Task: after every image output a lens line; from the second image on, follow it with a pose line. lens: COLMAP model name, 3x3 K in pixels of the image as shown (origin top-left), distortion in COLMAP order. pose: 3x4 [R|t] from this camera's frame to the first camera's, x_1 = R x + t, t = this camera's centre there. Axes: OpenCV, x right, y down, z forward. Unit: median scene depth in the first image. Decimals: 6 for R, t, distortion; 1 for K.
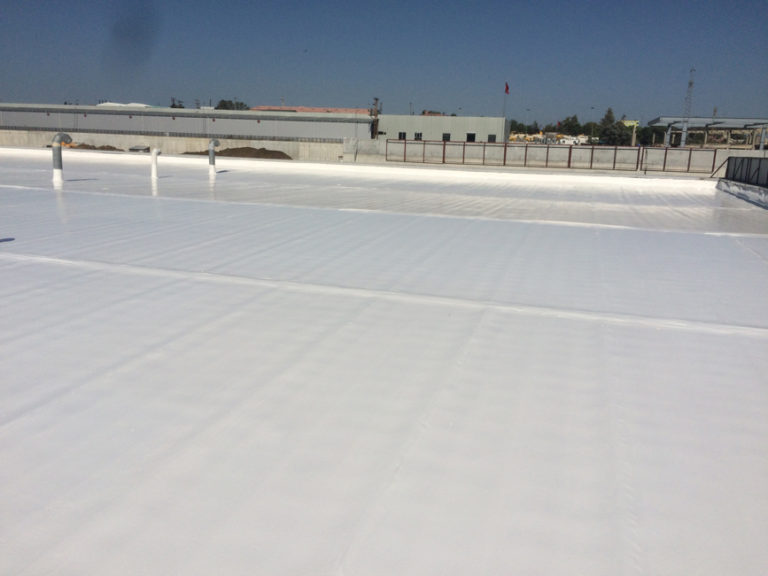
lens RADIAL K [[653.8, 0, 370.3], [0, 653.8, 287.6], [0, 0, 1]] dist [0.066125, -0.084002]
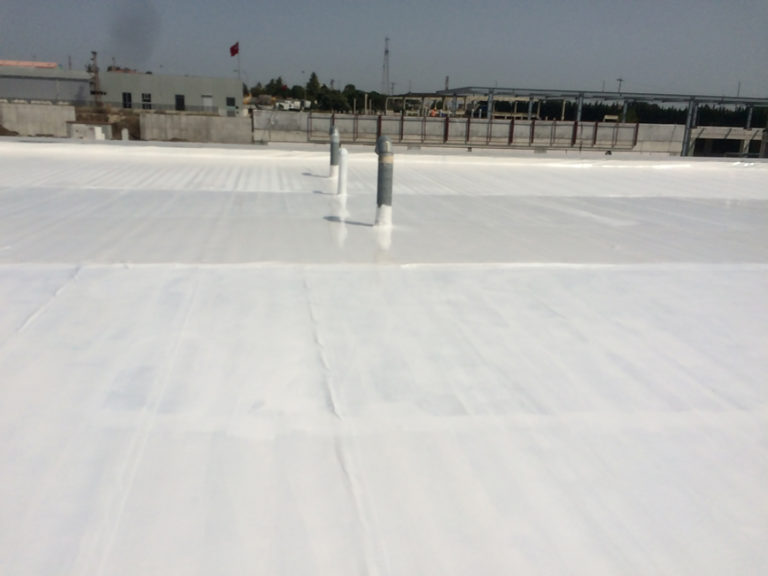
lens RADIAL K [[653.8, 0, 382.0], [0, 653.8, 287.1], [0, 0, 1]] dist [0.066125, -0.084002]
pose [[0.886606, -0.118170, 0.447175, -0.079275], [0.093533, 0.992644, 0.076870, -0.017628], [-0.452970, -0.026328, 0.891137, 0.061585]]
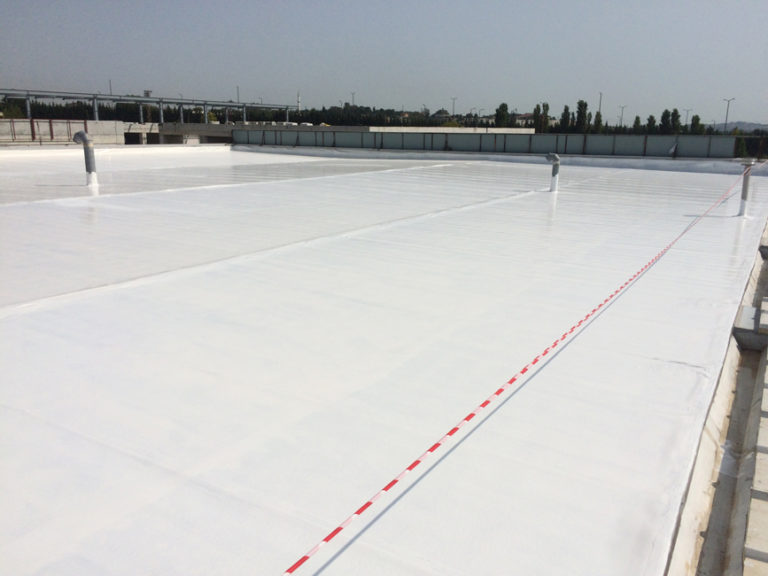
lens RADIAL K [[653.8, 0, 382.8], [0, 653.8, 287.6], [0, 0, 1]] dist [0.066125, -0.084002]
pose [[0.223285, -0.259907, 0.939464, -0.140643], [0.203116, 0.955046, 0.215943, -0.016414], [-0.953356, 0.142603, 0.266039, 0.047976]]
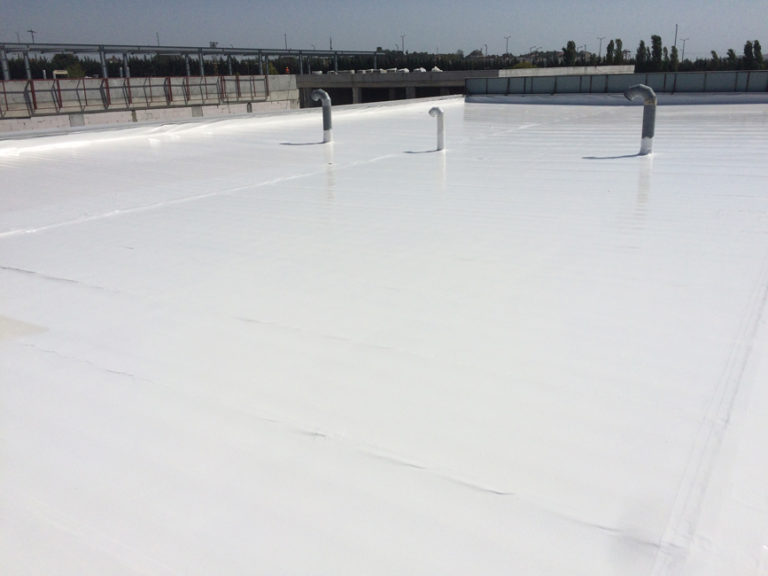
lens RADIAL K [[653.8, 0, 390.5], [0, 653.8, 294.8], [0, 0, 1]] dist [0.066125, -0.084002]
pose [[0.233485, -0.346975, 0.908347, -0.143705], [0.237462, 0.926228, 0.292767, -0.033927], [-0.942919, 0.147341, 0.298654, 0.122825]]
